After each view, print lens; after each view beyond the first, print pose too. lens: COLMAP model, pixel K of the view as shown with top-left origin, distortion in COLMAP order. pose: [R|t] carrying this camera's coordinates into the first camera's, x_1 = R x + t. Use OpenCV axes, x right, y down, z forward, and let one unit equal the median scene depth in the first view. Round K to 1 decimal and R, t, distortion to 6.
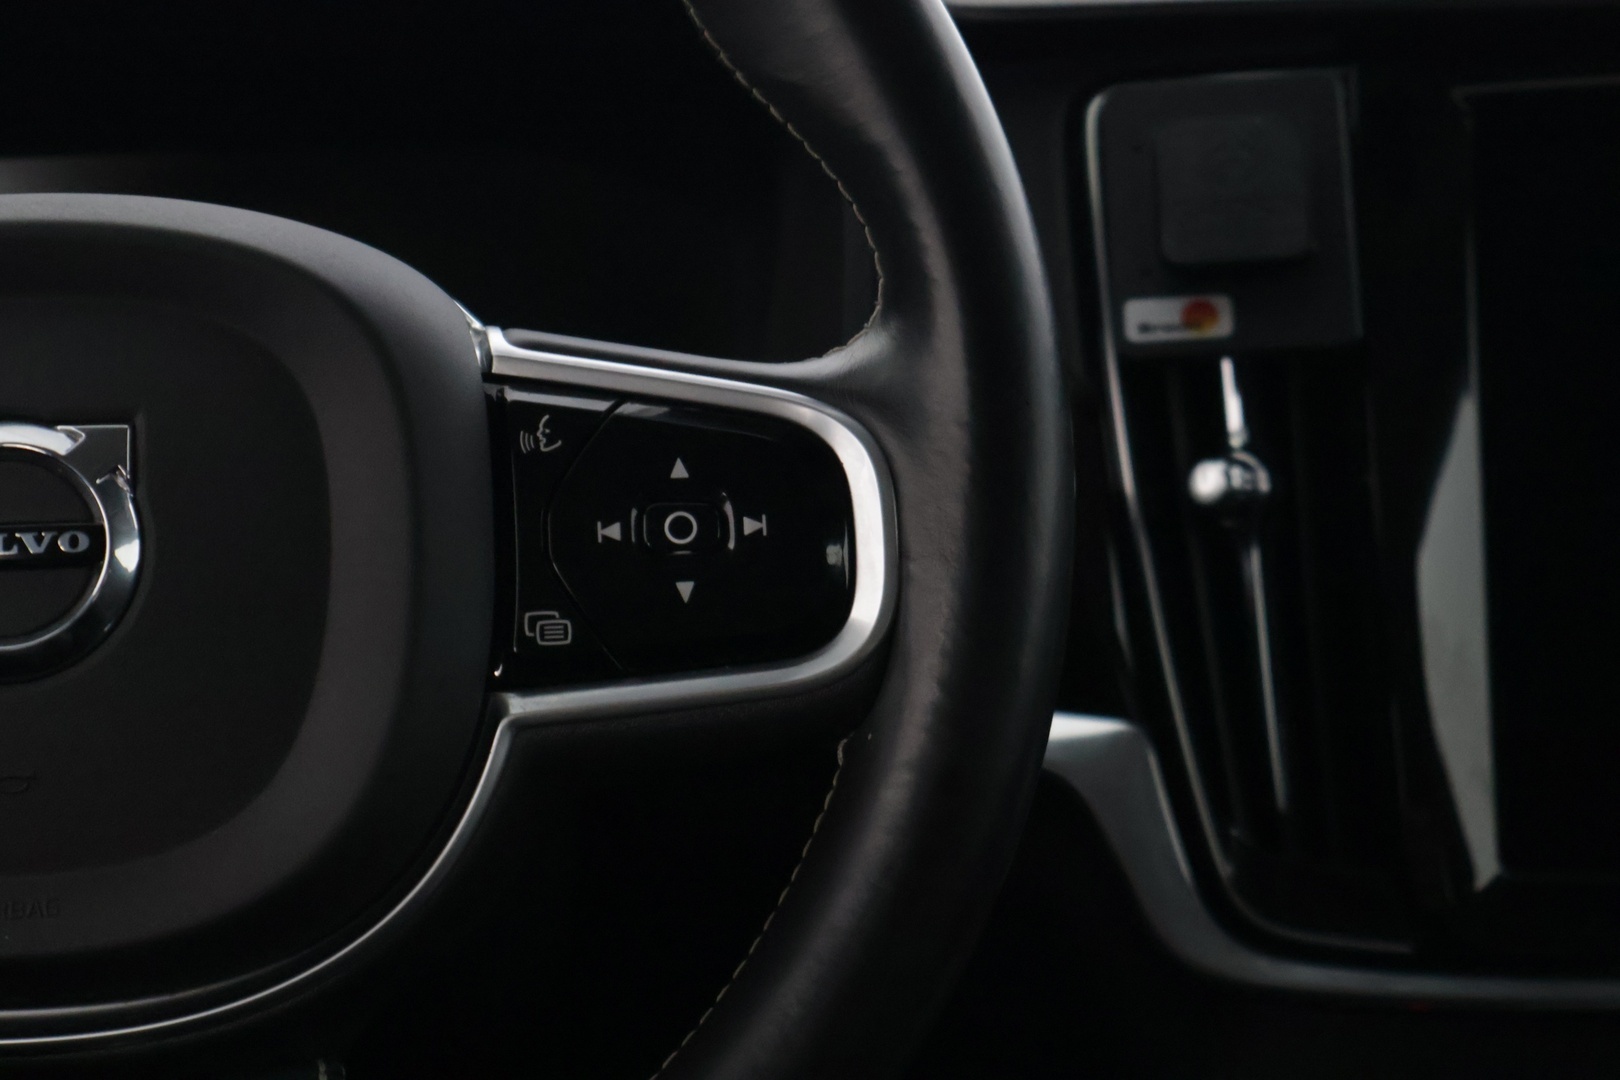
lens RADIAL K [[3248.5, 0, 810.0], [0, 3248.5, 540.0], [0, 0, 1]] dist [0.023858, 0.071984]
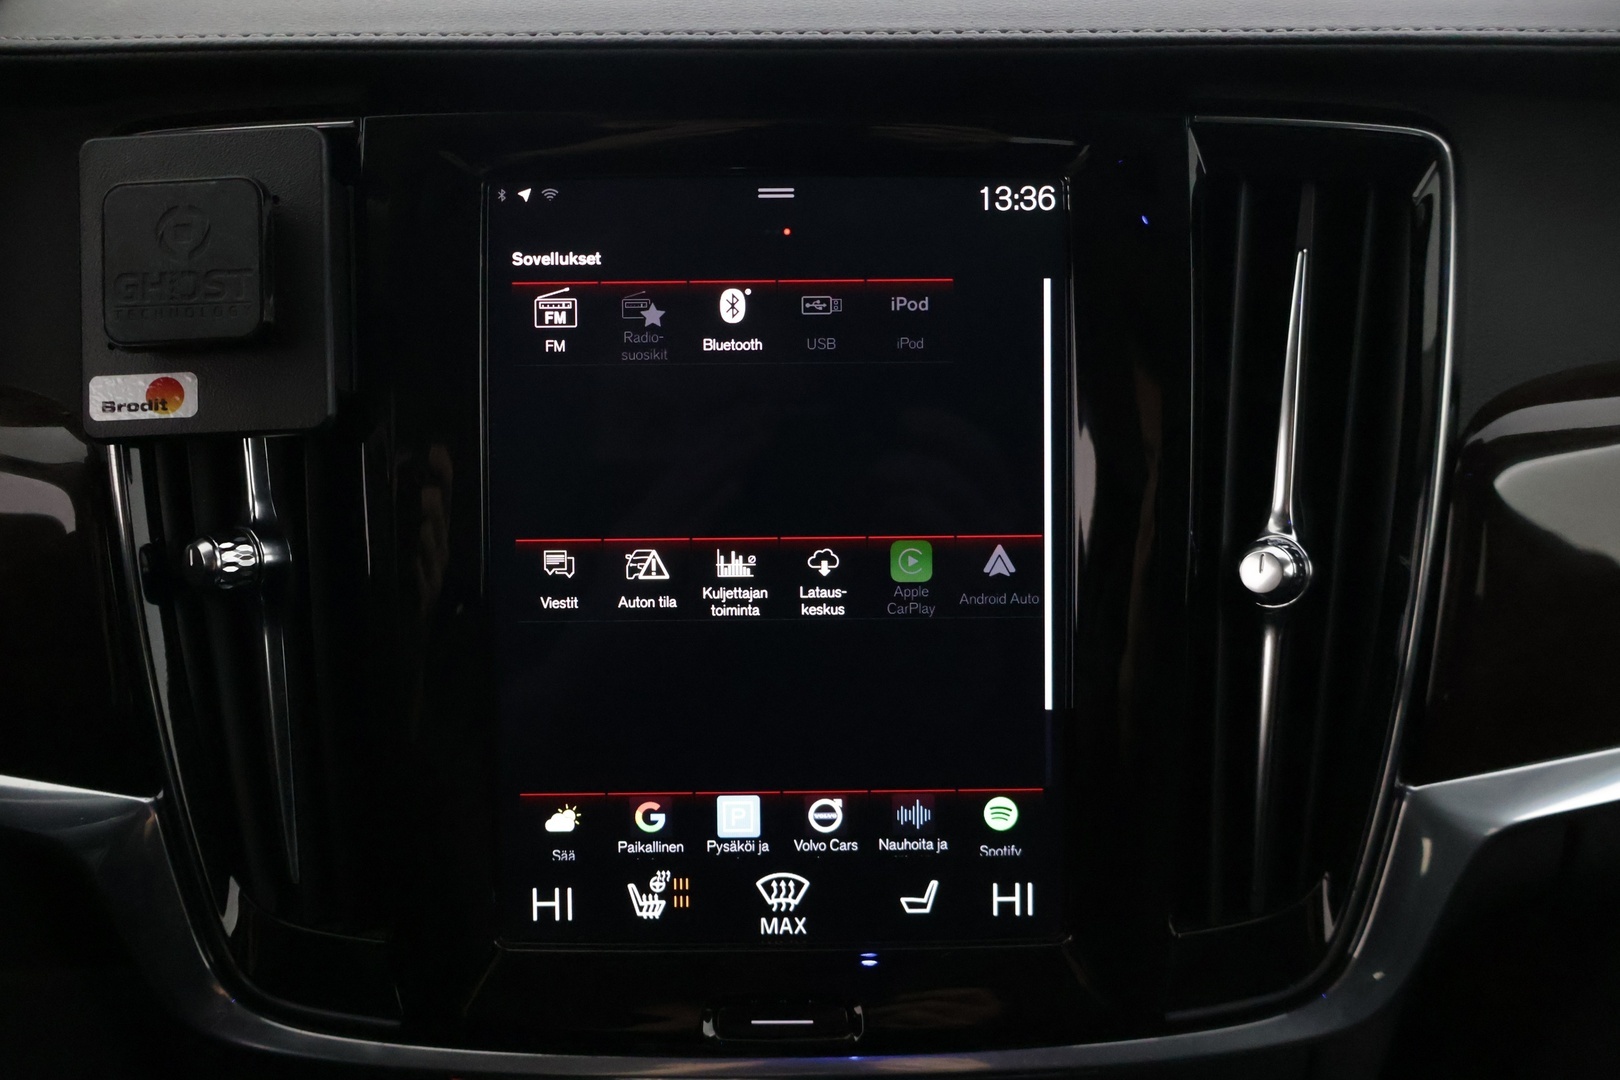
lens RADIAL K [[1350.3, 0, 813.1], [0, 1350.3, 535.2], [0, 0, 1]] dist [-0.005643, -0.002111]
pose [[0.998365, -0.001361, 0.057152, 0.284839], [-0.009604, 0.981515, 0.191145, -0.105317], [-0.056356, -0.191381, 0.979897, 0.598291]]
